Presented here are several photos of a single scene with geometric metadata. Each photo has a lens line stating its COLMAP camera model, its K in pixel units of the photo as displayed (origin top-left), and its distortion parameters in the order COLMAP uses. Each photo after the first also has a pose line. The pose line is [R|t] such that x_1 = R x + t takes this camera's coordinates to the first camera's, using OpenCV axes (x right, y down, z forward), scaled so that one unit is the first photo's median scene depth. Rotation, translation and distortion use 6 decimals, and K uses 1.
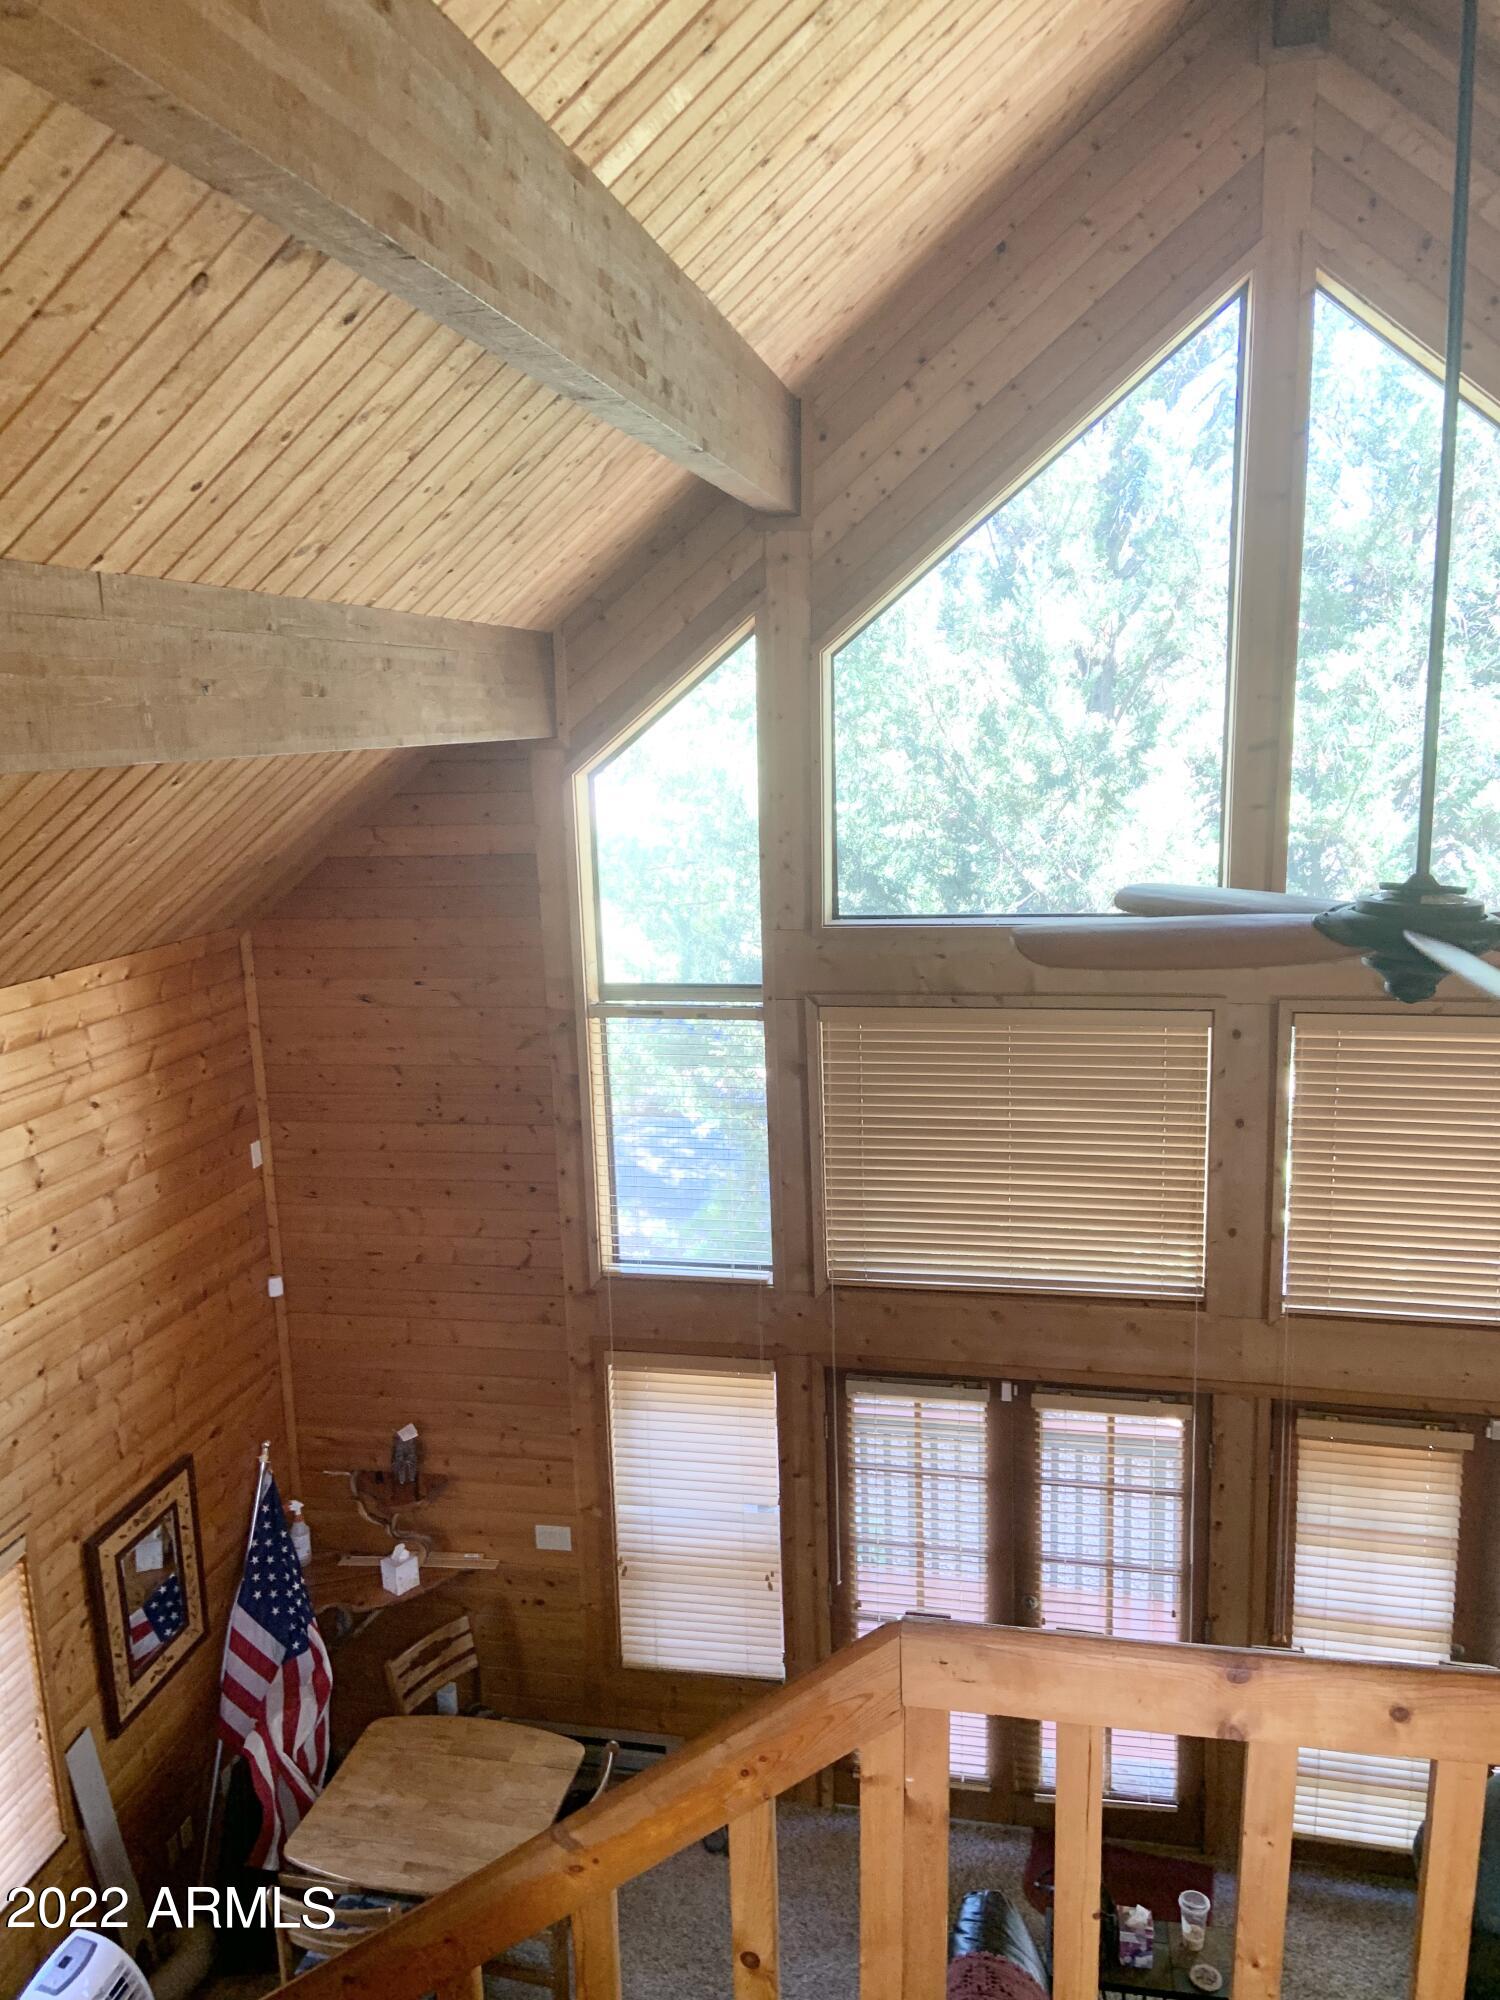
lens RADIAL K [[1512.9, 0, 740.9], [0, 1512.9, 997.0], [0, 0, 1]] dist [0.094404, -0.098212]
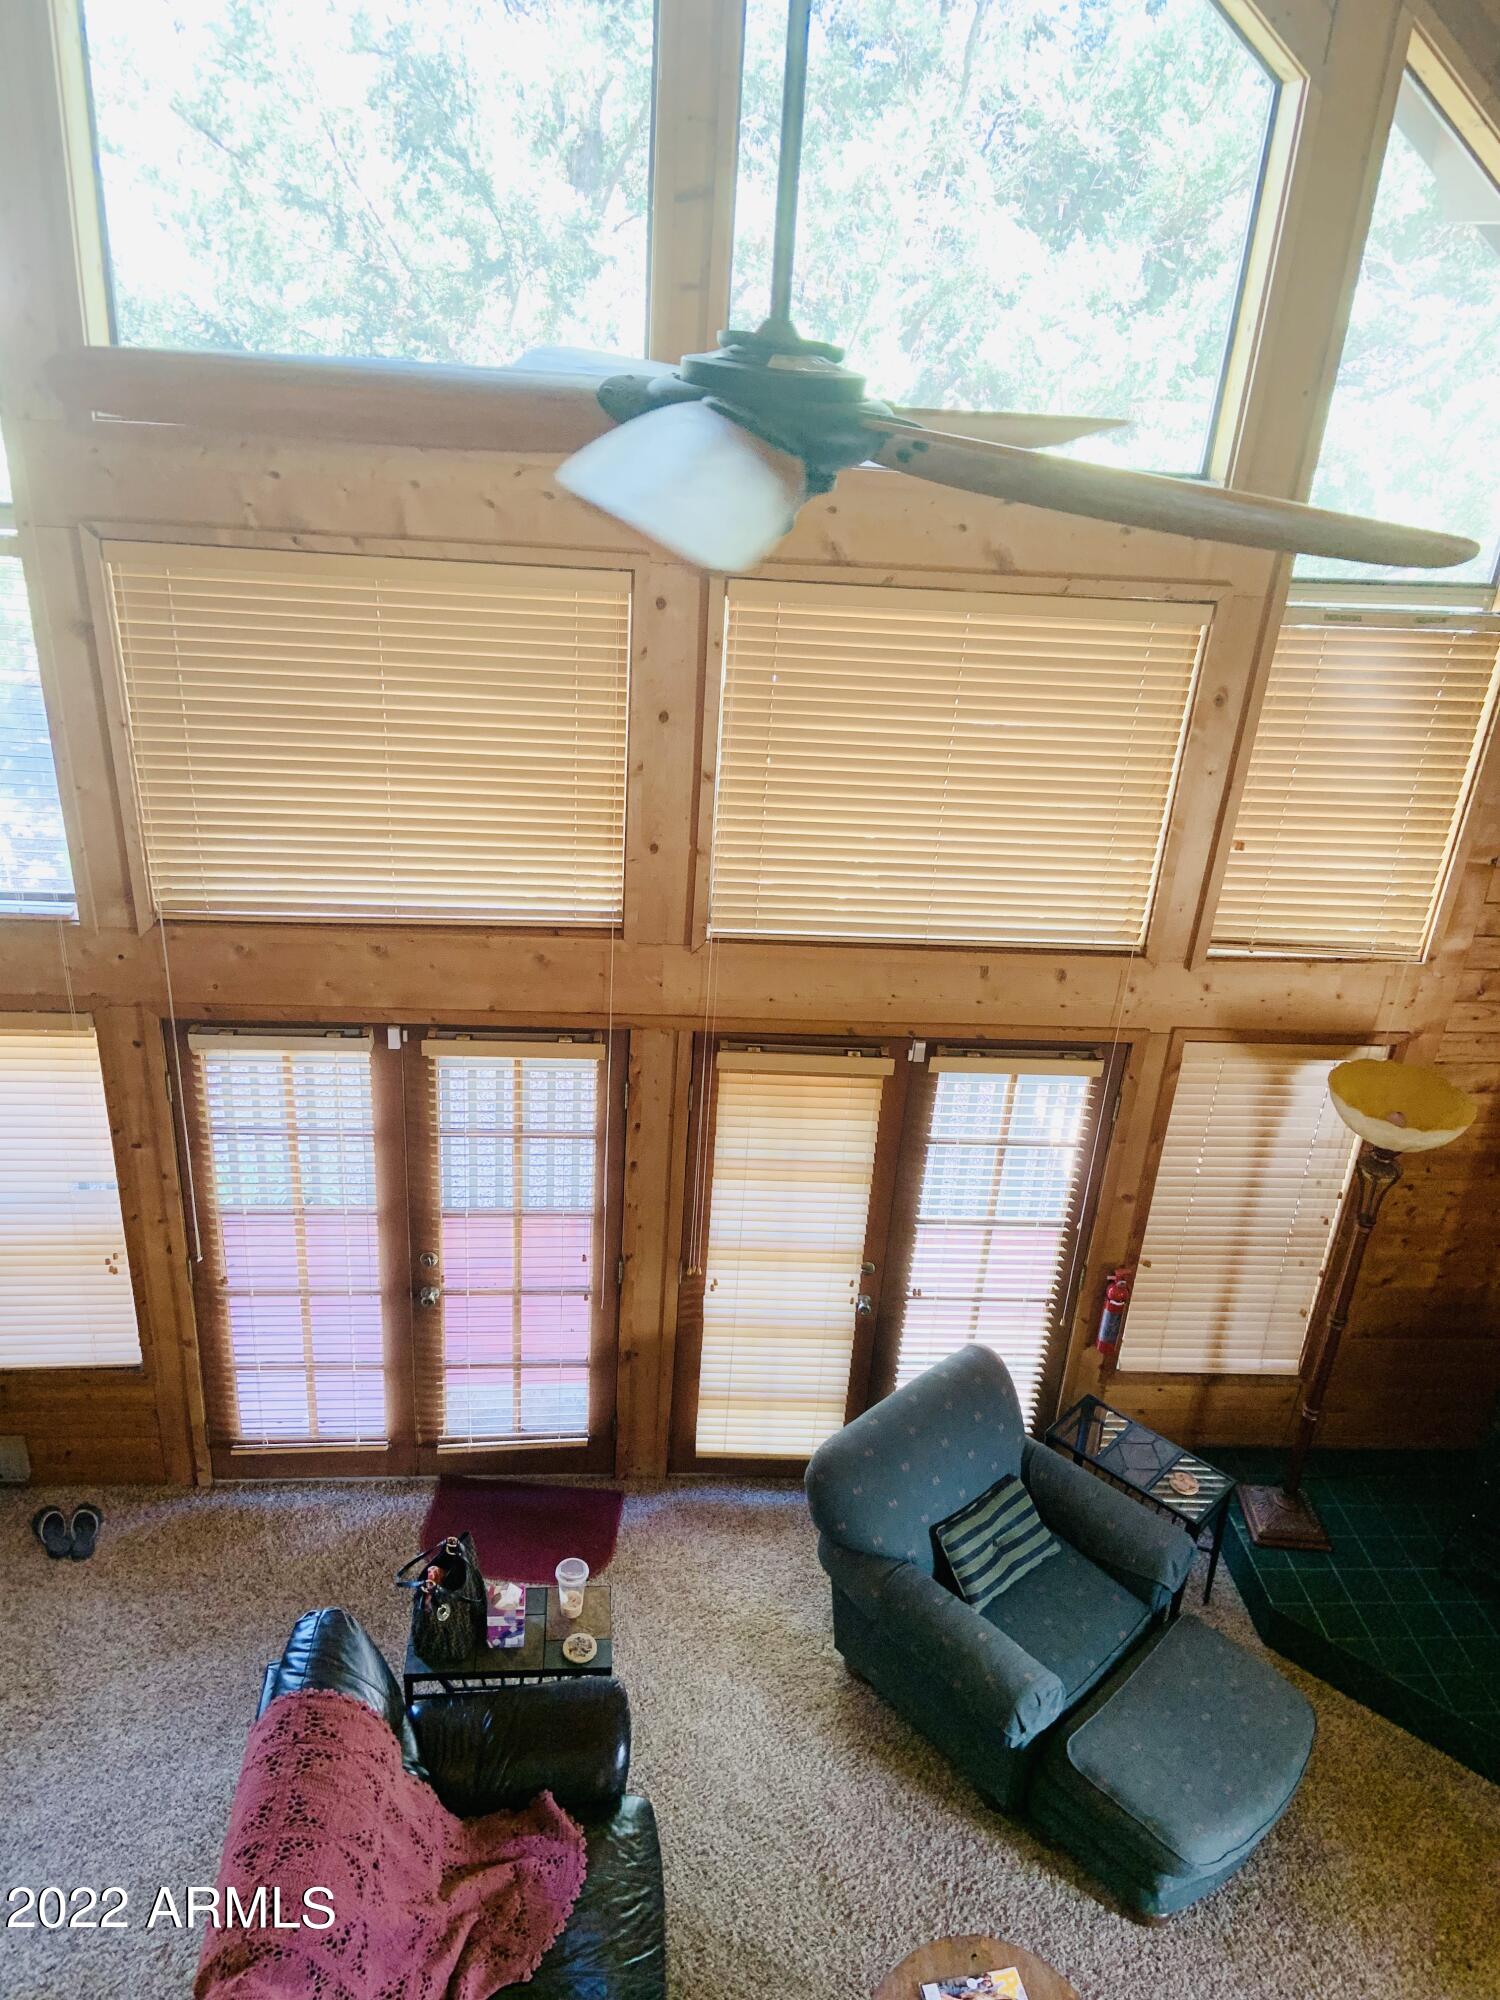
lens RADIAL K [[1512.9, 0, 757.9], [0, 1512.9, 994.6], [0, 0, 1]] dist [0.094404, -0.098212]
pose [[0.954249, -0.042863, 0.295926, 0.121658], [-0.039806, 0.962653, 0.267795, 0.005843], [-0.296352, -0.267322, 0.916905, 0.190027]]
